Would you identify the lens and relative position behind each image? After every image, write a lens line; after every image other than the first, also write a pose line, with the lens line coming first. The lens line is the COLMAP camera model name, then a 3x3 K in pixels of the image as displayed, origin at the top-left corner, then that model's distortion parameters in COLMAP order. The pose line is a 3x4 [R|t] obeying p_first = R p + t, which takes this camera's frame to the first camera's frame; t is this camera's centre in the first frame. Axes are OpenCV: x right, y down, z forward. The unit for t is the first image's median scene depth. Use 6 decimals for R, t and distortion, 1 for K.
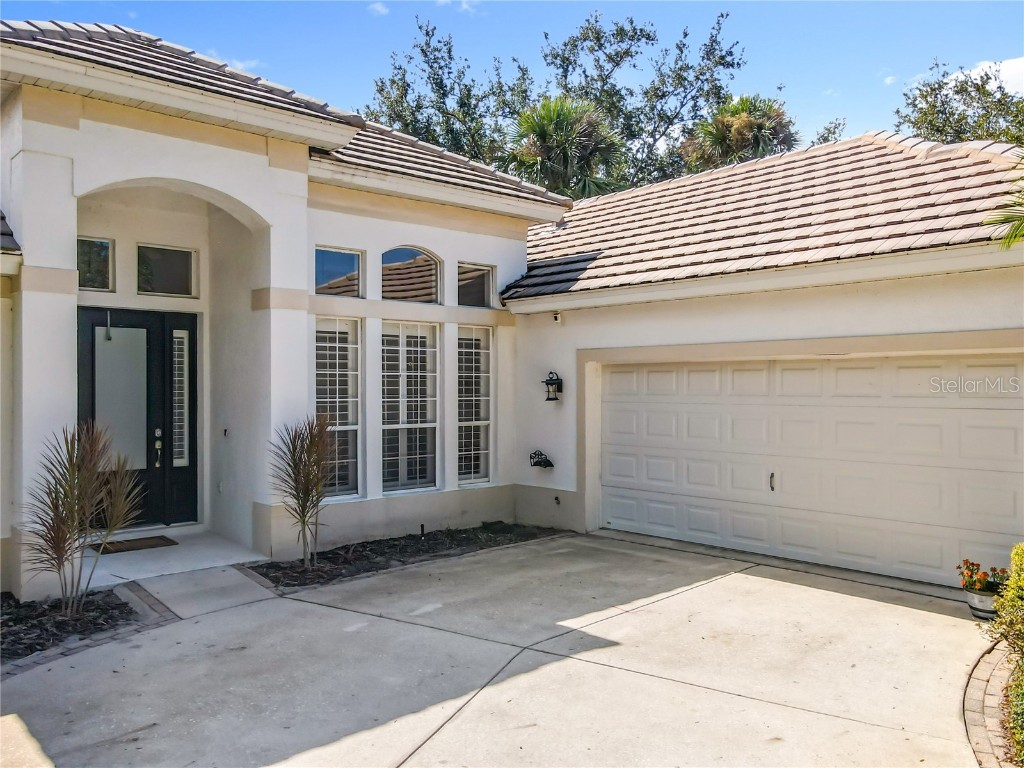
lens RADIAL K [[841.7, 0, 512.0], [0, 841.7, 384.0], [0, 0, 1]] dist [-0.001083, 0.002756]
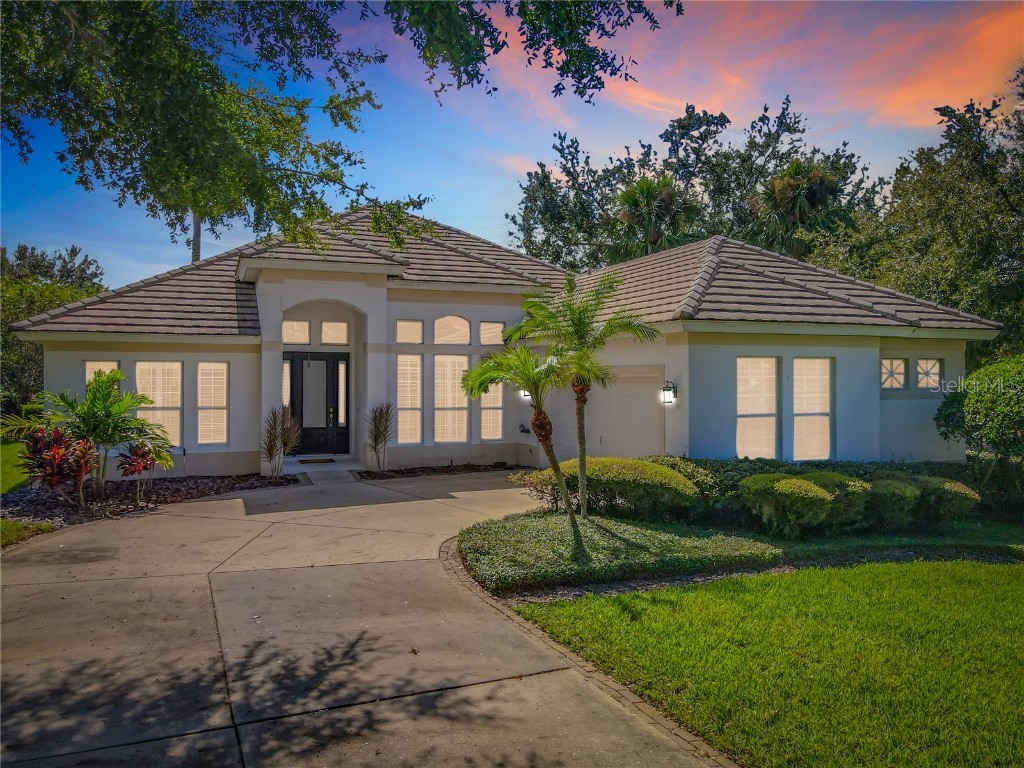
lens RADIAL K [[773.3, 0, 497.1], [0, 773.3, 382.0], [0, 0, 1]] dist [0.021944, 0.002577]
pose [[0.934172, 0.002368, -0.356816, 0.622880], [0.000160, 0.999975, 0.007055, -0.024963], [0.356824, -0.006648, 0.934148, -0.626019]]
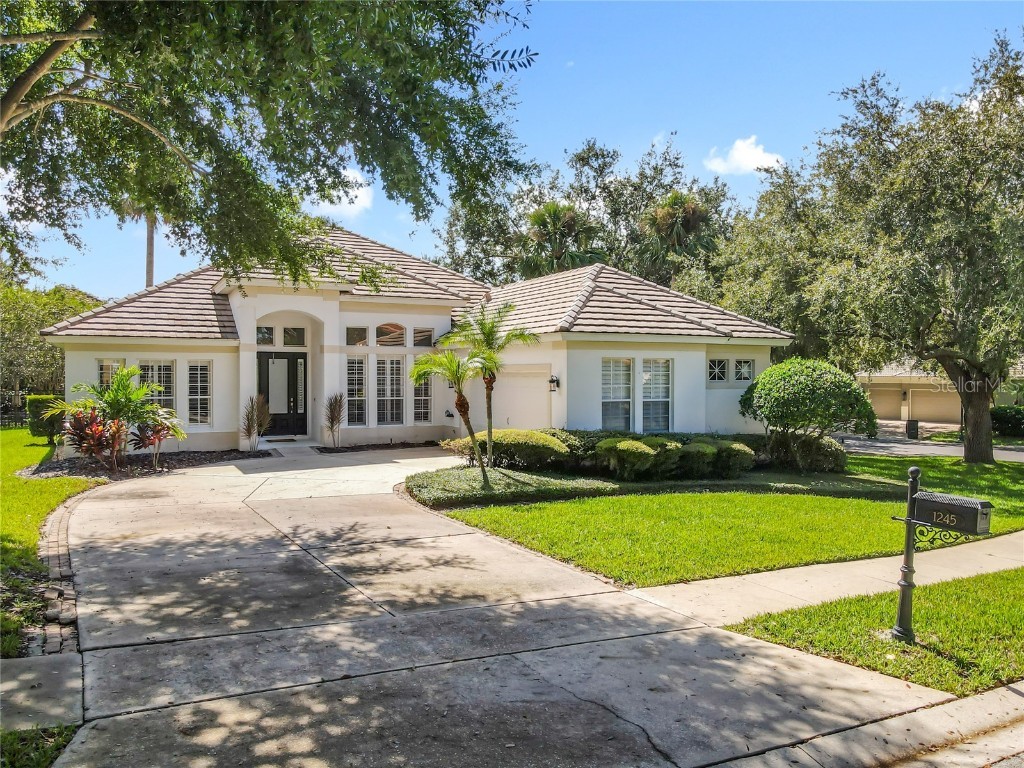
lens RADIAL K [[791.5, 0, 495.7], [0, 791.5, 385.7], [0, 0, 1]] dist [0.002823, 0.062586]
pose [[0.964239, 0.005711, -0.264973, 0.782755], [-0.001231, 0.999853, 0.017073, -0.024792], [0.265032, -0.016136, 0.964105, -1.112972]]
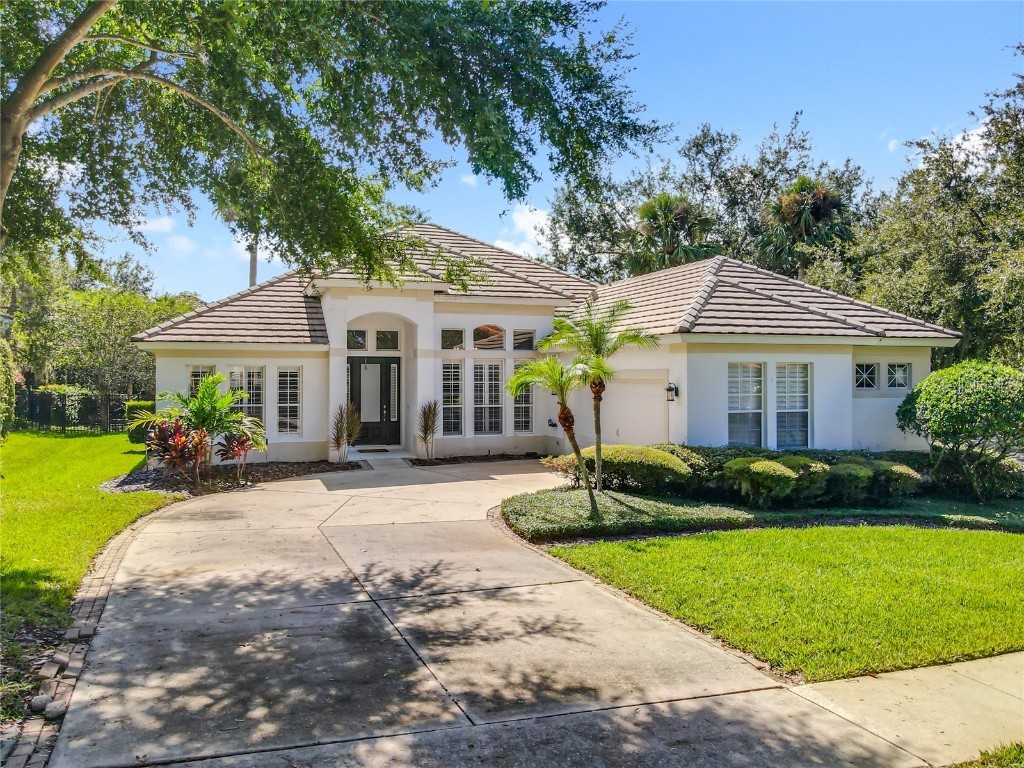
lens RADIAL K [[789.5, 0, 490.5], [0, 789.5, 369.2], [0, 0, 1]] dist [0.007170, 0.009741]
pose [[0.918442, -0.002834, -0.395547, 0.723899], [0.000934, 0.999987, -0.004997, -0.036979], [0.395556, 0.004220, 0.918432, -0.925896]]
